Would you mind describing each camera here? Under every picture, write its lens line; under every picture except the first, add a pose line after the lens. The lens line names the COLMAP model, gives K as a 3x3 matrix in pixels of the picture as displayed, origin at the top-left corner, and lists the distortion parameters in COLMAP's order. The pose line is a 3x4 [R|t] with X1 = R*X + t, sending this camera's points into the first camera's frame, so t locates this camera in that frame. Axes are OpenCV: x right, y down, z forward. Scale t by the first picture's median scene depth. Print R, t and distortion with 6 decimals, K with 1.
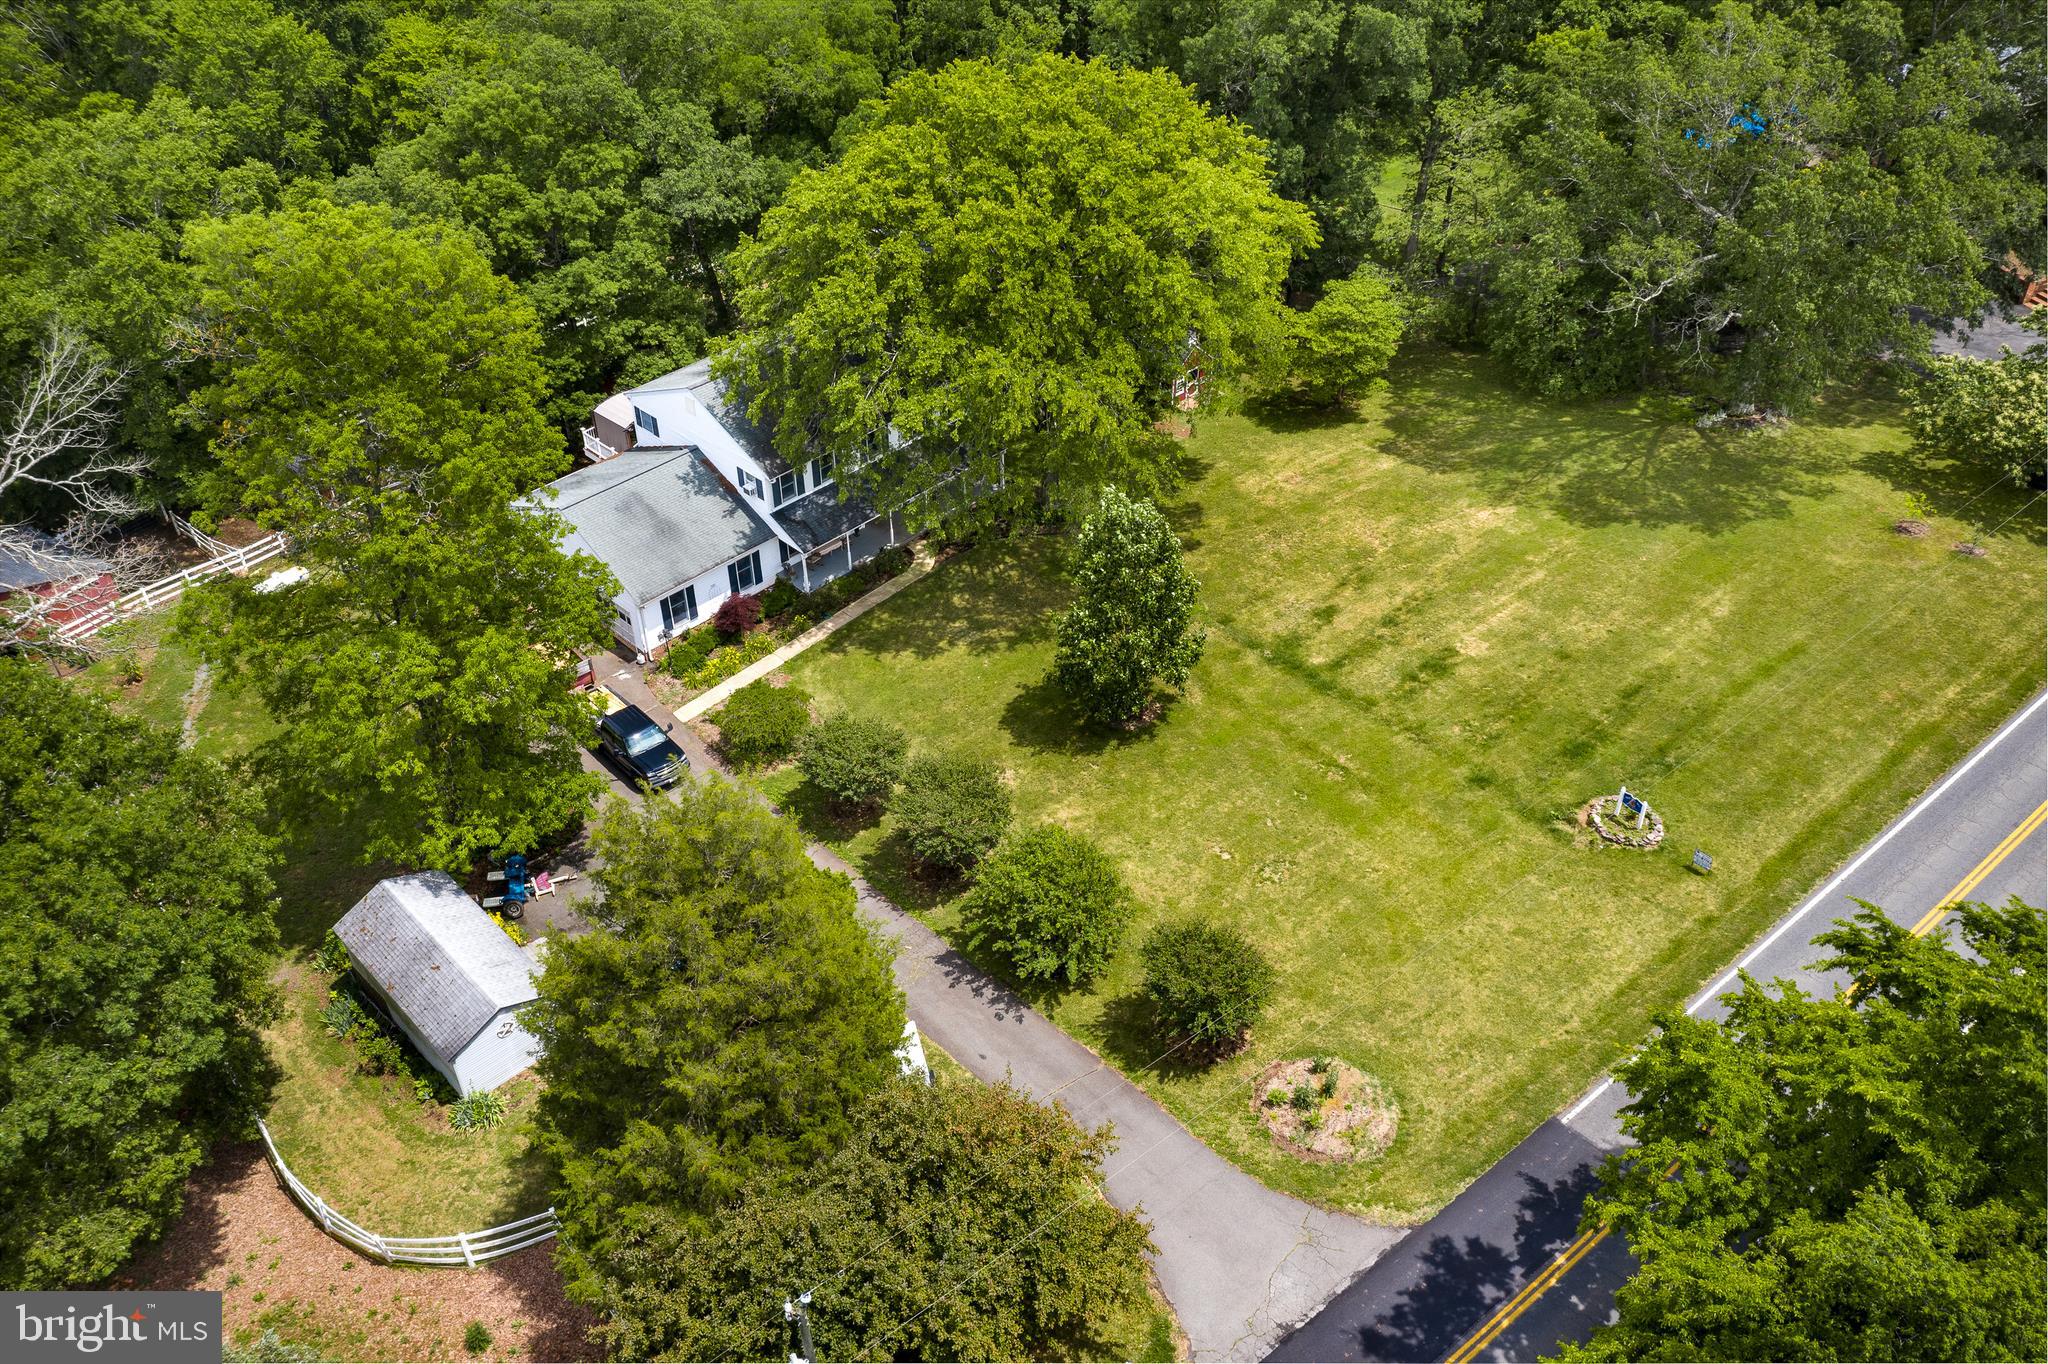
lens RADIAL K [[1669.6, 0, 1023.9], [0, 1669.6, 681.8], [0, 0, 1]] dist [-0.029401, -0.001703]
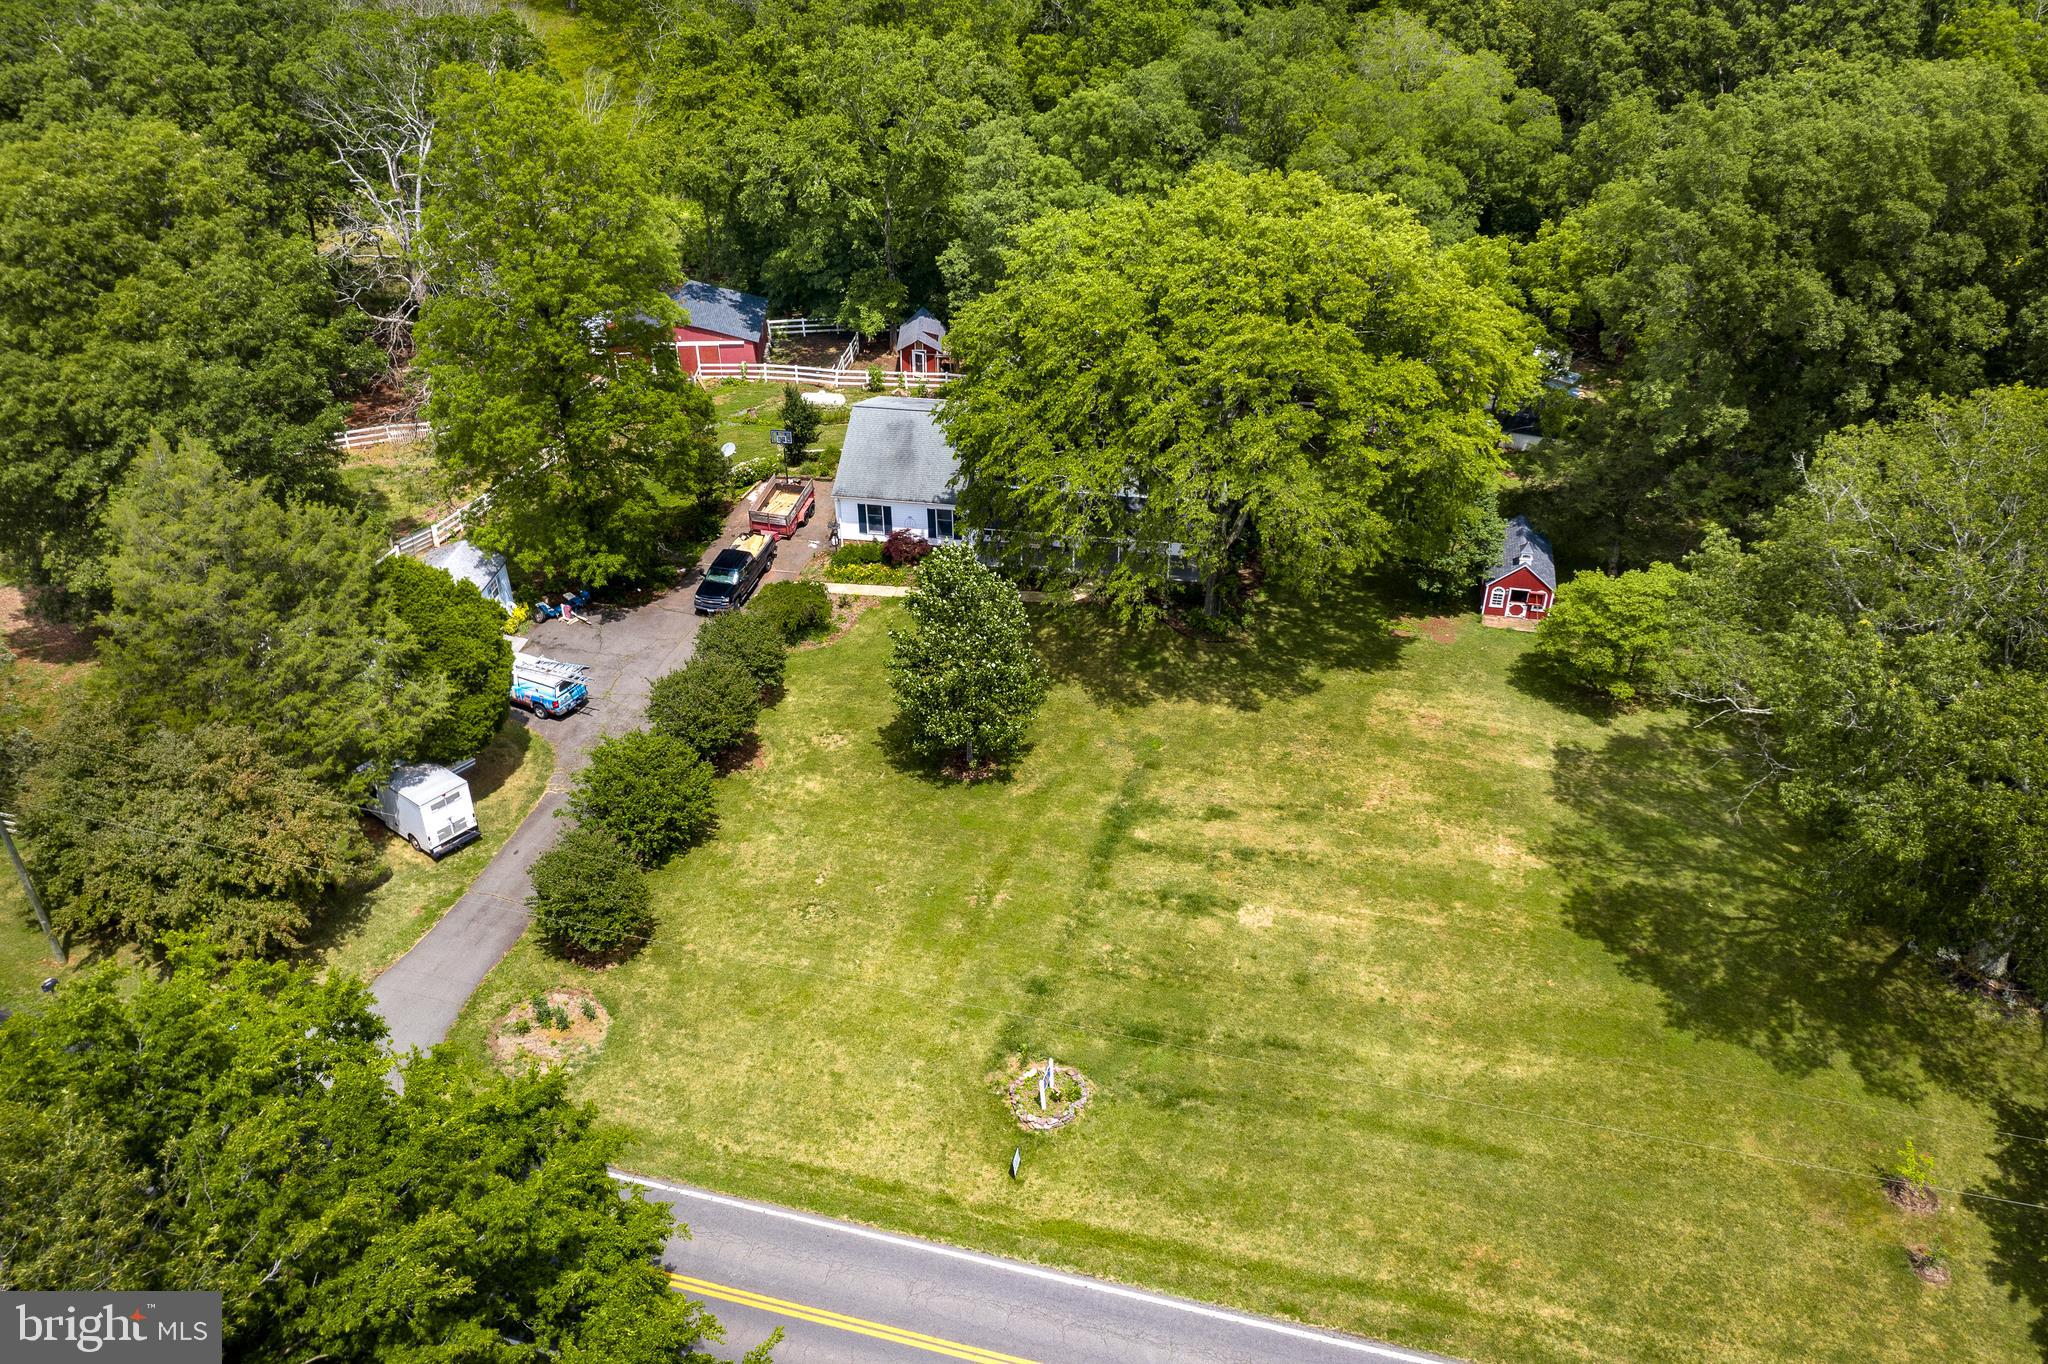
lens RADIAL K [[1669.6, 0, 1023.9], [0, 1669.6, 680.2], [0, 0, 1]] dist [-0.029401, -0.001703]
pose [[0.573055, 0.485983, -0.659869, 0.720719], [-0.498449, 0.845827, 0.190066, -0.234613], [0.650504, 0.219993, 0.726944, 0.238563]]
